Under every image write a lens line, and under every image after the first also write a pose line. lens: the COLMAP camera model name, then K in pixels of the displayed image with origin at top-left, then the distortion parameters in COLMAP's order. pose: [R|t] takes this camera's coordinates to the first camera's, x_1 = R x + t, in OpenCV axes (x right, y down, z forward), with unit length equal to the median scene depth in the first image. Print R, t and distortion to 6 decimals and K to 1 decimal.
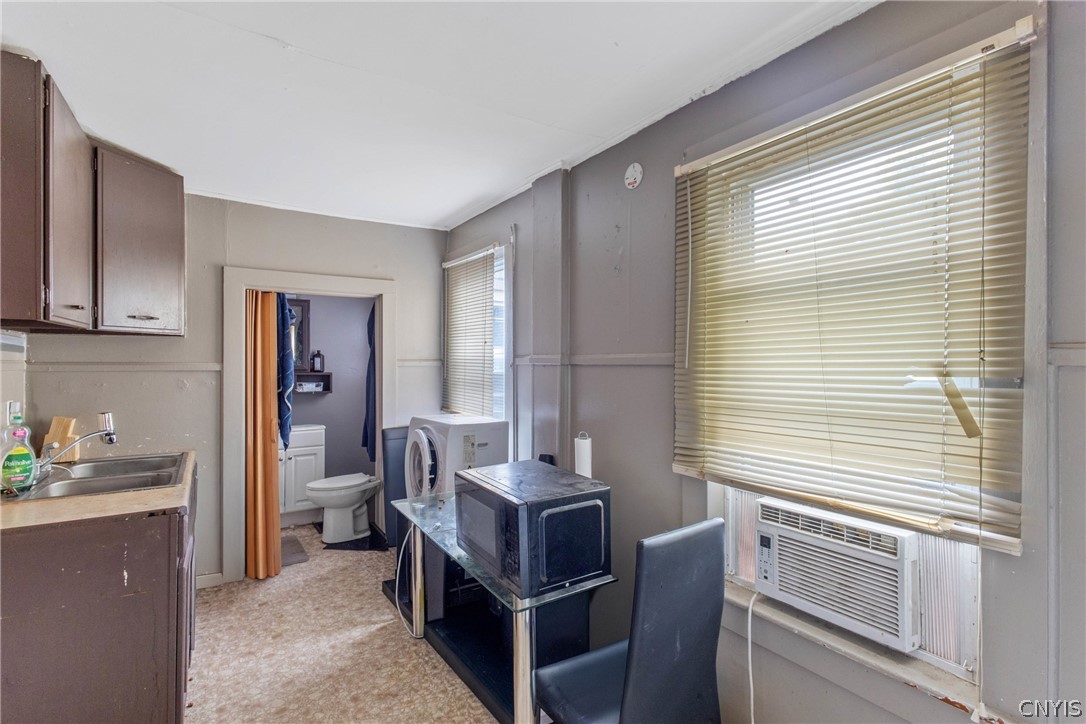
lens RADIAL K [[499.1, 0, 541.7], [0, 499.1, 361.3], [0, 0, 1]] dist [0.004847, 0.000515]
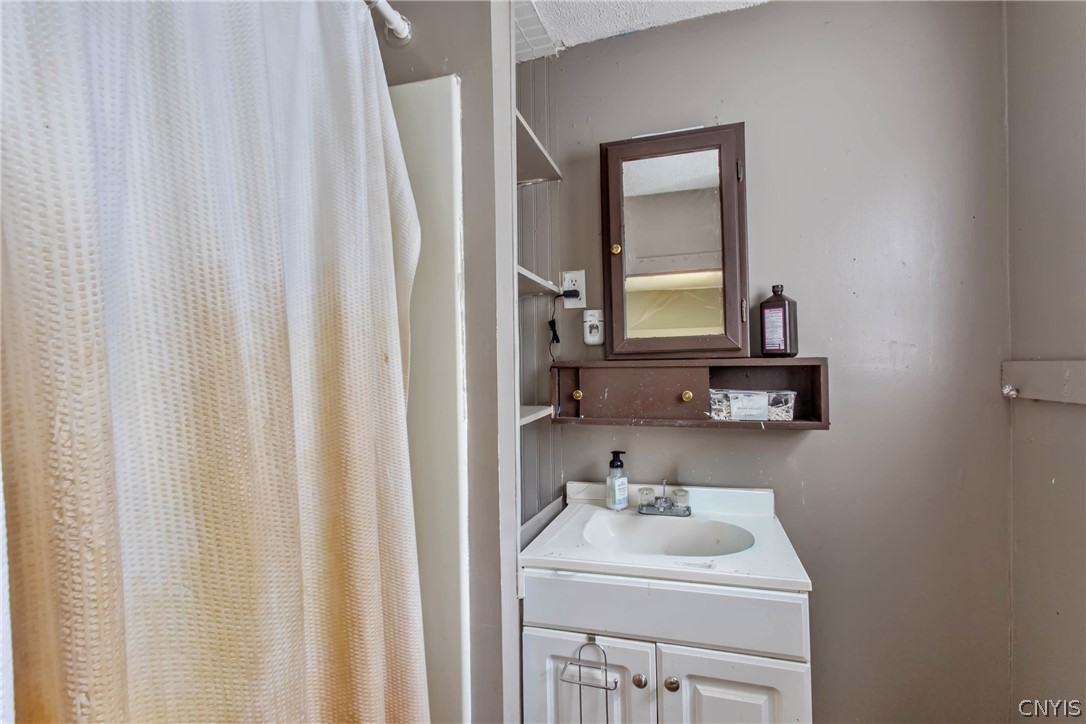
lens RADIAL K [[499.1, 0, 540.3], [0, 499.1, 365.2], [0, 0, 1]] dist [0.004847, 0.000515]
pose [[0.642823, -0.016049, -0.765847, -0.308962], [0.021040, 0.999773, -0.003290, 0.024750], [0.765726, -0.013998, 0.643015, 0.697654]]
